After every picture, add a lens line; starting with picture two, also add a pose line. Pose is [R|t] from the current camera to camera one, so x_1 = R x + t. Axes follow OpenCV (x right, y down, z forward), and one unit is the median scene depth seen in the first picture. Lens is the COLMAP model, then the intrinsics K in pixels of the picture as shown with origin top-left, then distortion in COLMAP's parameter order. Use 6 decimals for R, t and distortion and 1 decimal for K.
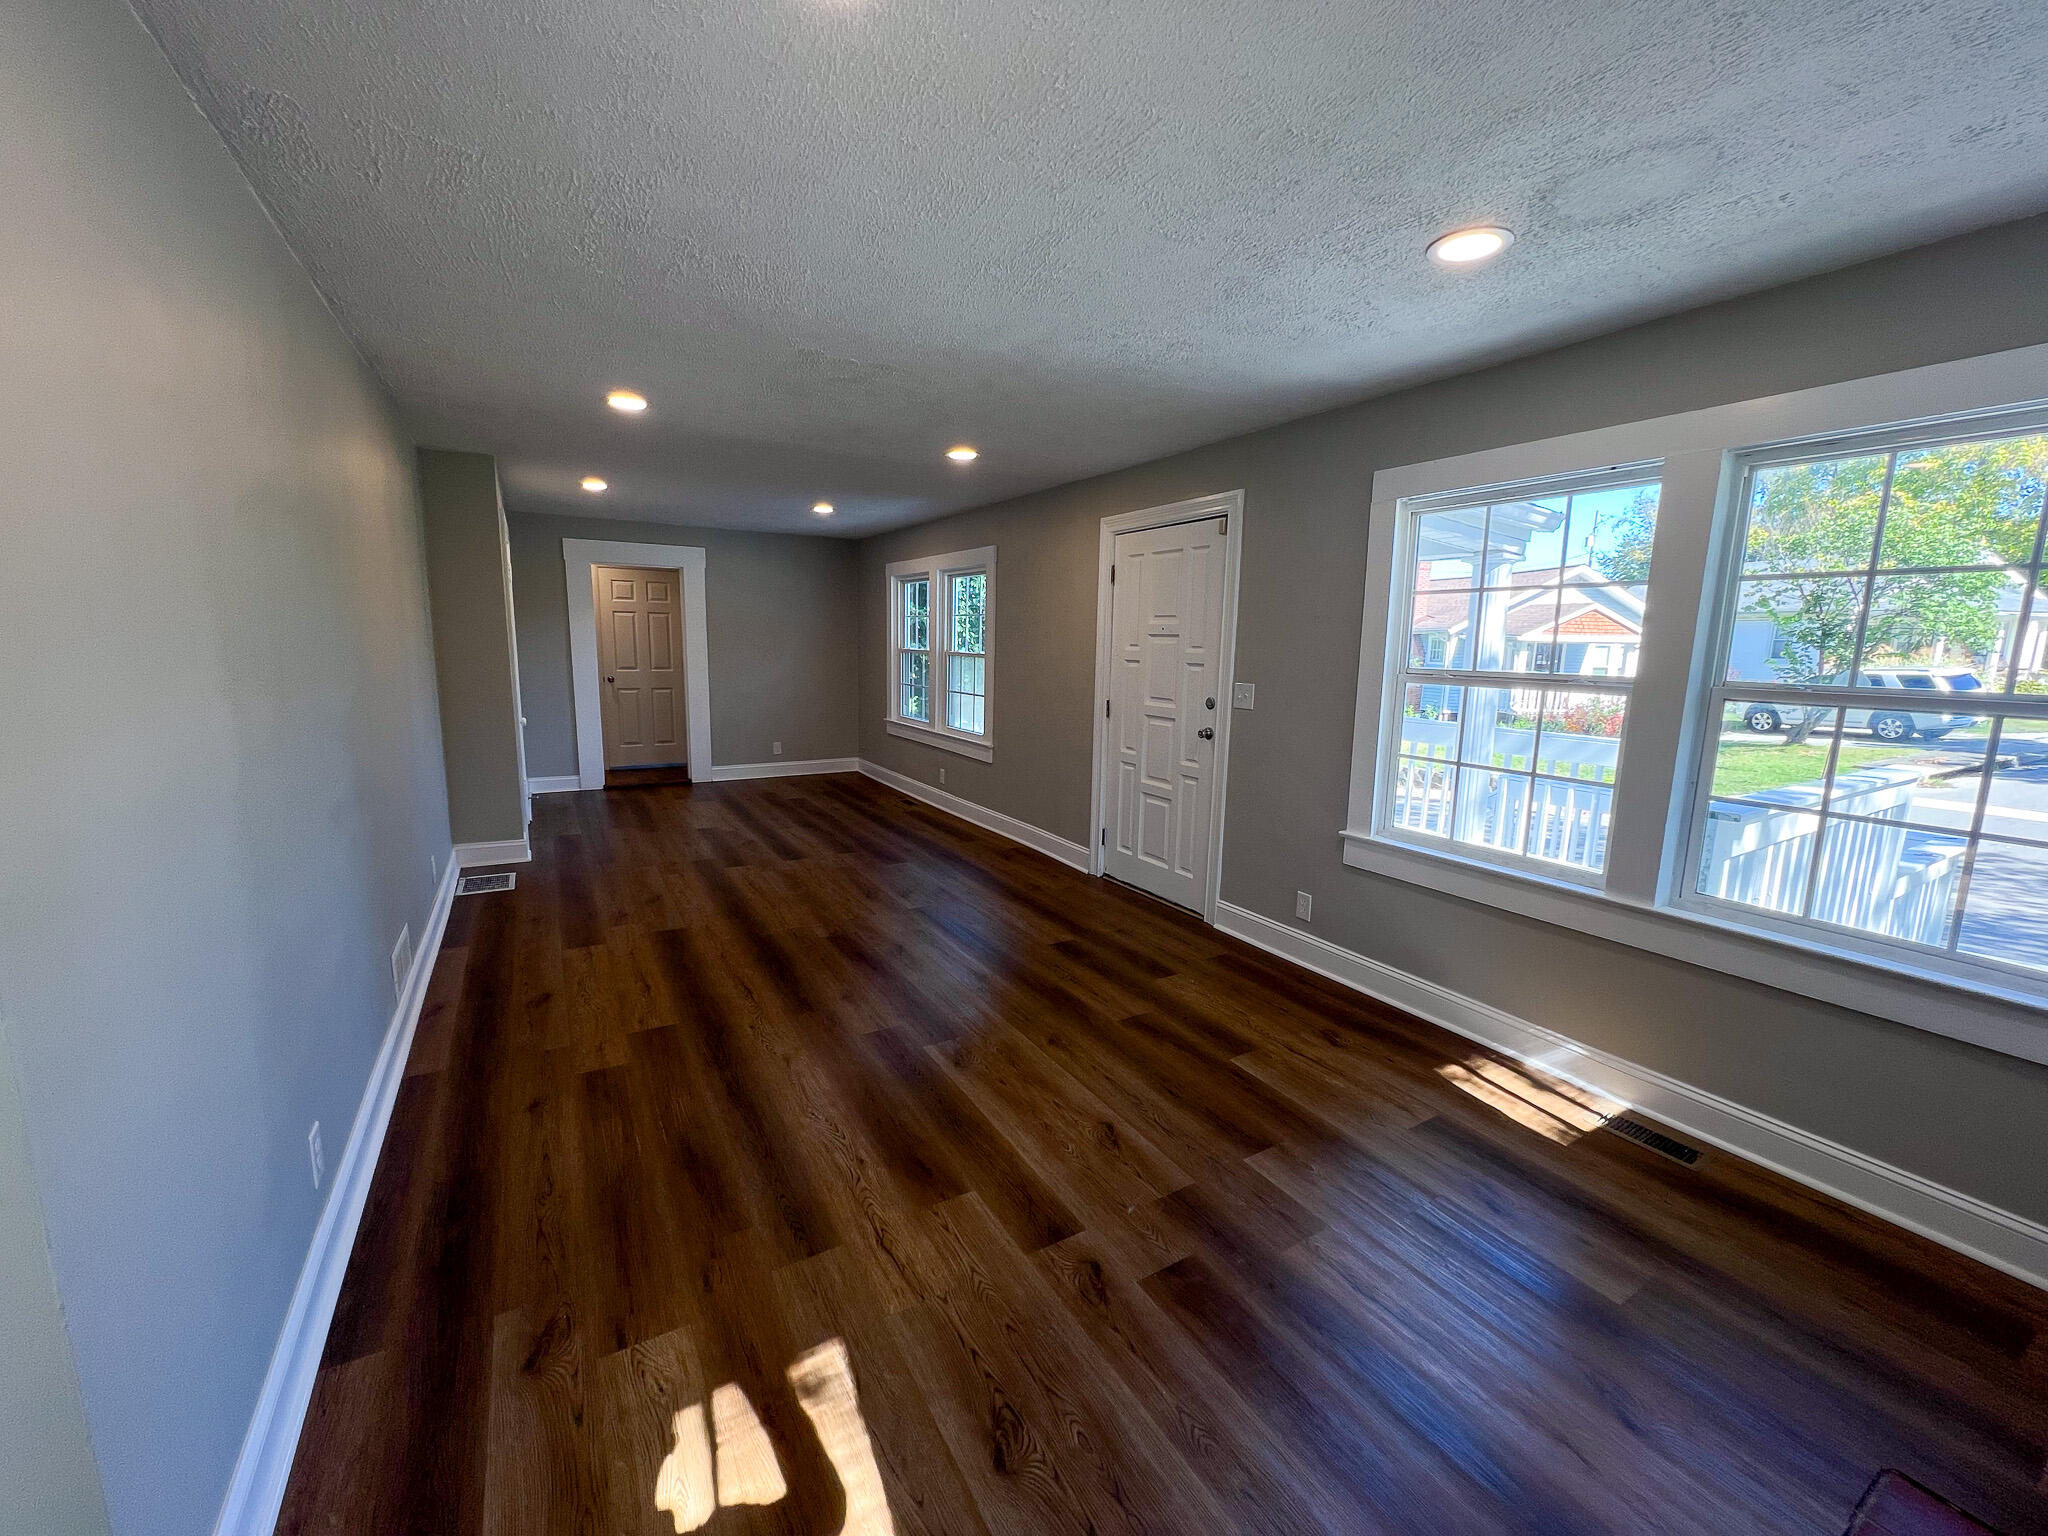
lens RADIAL K [[816.5, 0, 1017.0], [0, 816.5, 768.9], [0, 0, 1]] dist [0.000517, 0.000003]
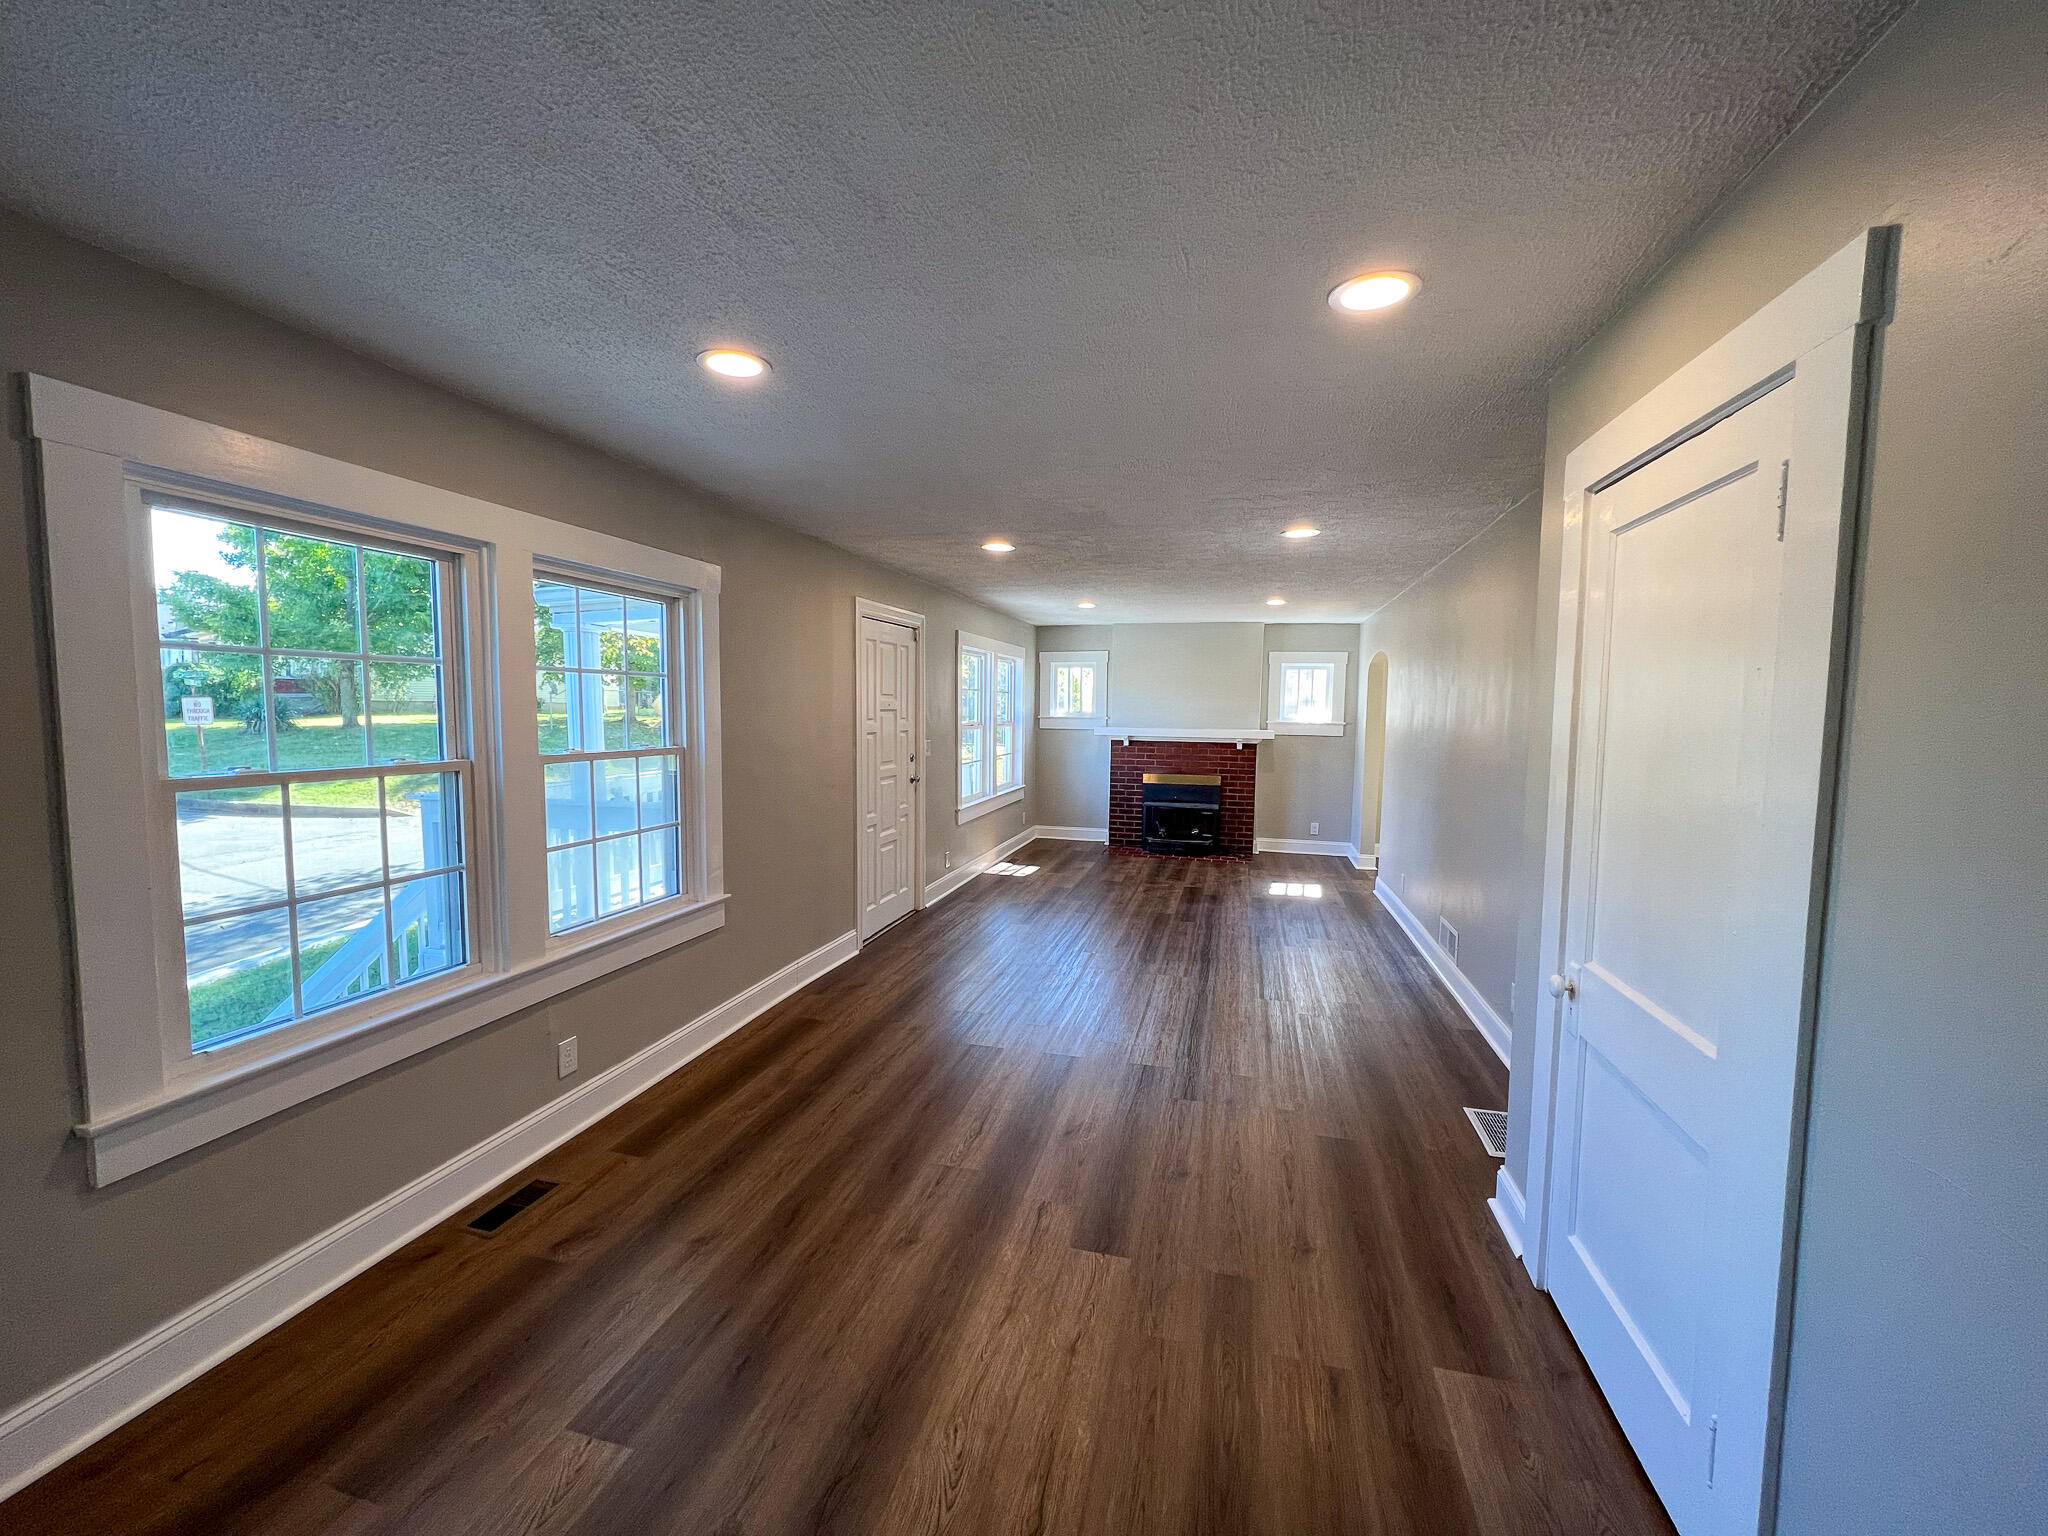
lens RADIAL K [[816.5, 0, 1020.9], [0, 816.5, 763.8], [0, 0, 1]] dist [0.000517, 0.000003]
pose [[-0.698097, -0.076528, 0.711902, -0.721561], [0.093928, 0.975891, 0.197013, -0.264685], [-0.709815, 0.204402, -0.674079, 1.457331]]
